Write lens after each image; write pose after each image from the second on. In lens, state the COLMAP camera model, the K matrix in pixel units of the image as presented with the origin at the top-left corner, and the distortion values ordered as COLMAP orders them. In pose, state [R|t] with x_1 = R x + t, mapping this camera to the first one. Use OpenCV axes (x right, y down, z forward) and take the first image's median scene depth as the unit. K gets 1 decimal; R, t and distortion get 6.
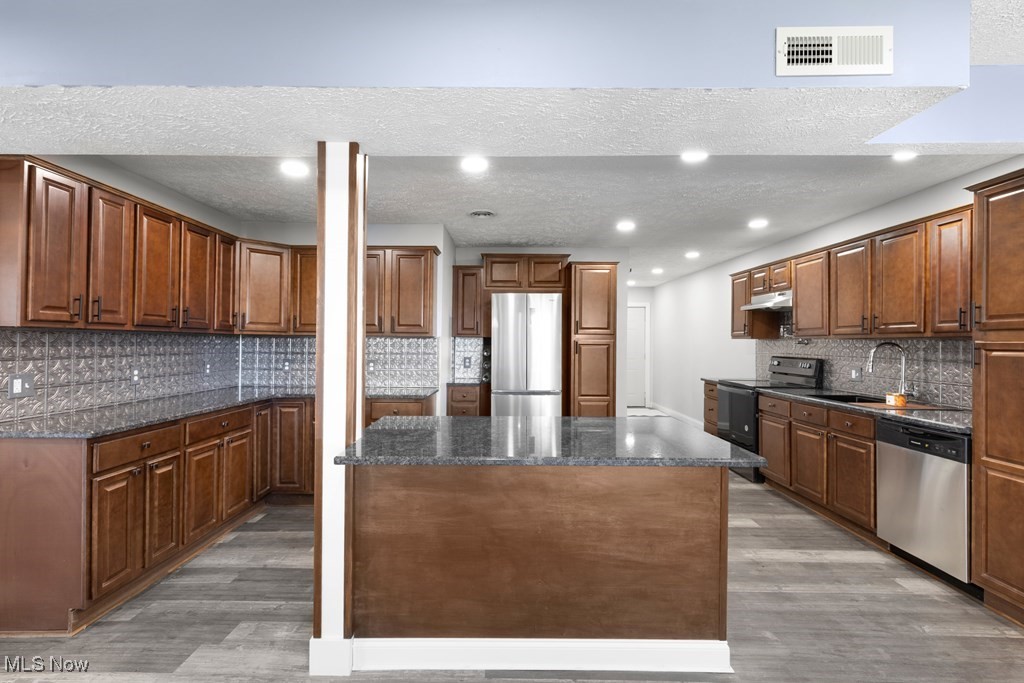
lens RADIAL K [[468.7, 0, 515.1], [0, 468.7, 337.0], [0, 0, 1]] dist [0.004451, 0.000131]
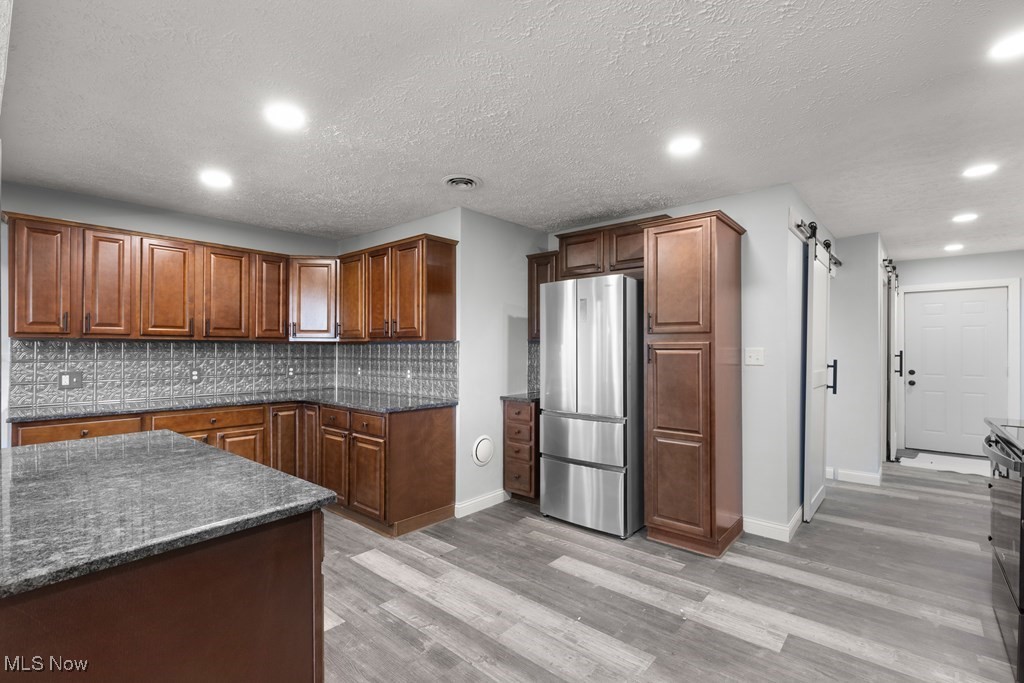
lens RADIAL K [[468.7, 0, 513.9], [0, 468.7, 349.4], [0, 0, 1]] dist [0.004451, 0.000131]
pose [[0.773929, -0.003631, -0.633262, 0.761405], [0.011273, 0.999904, 0.008044, 0.015573], [0.633172, -0.013364, 0.773896, 0.687083]]
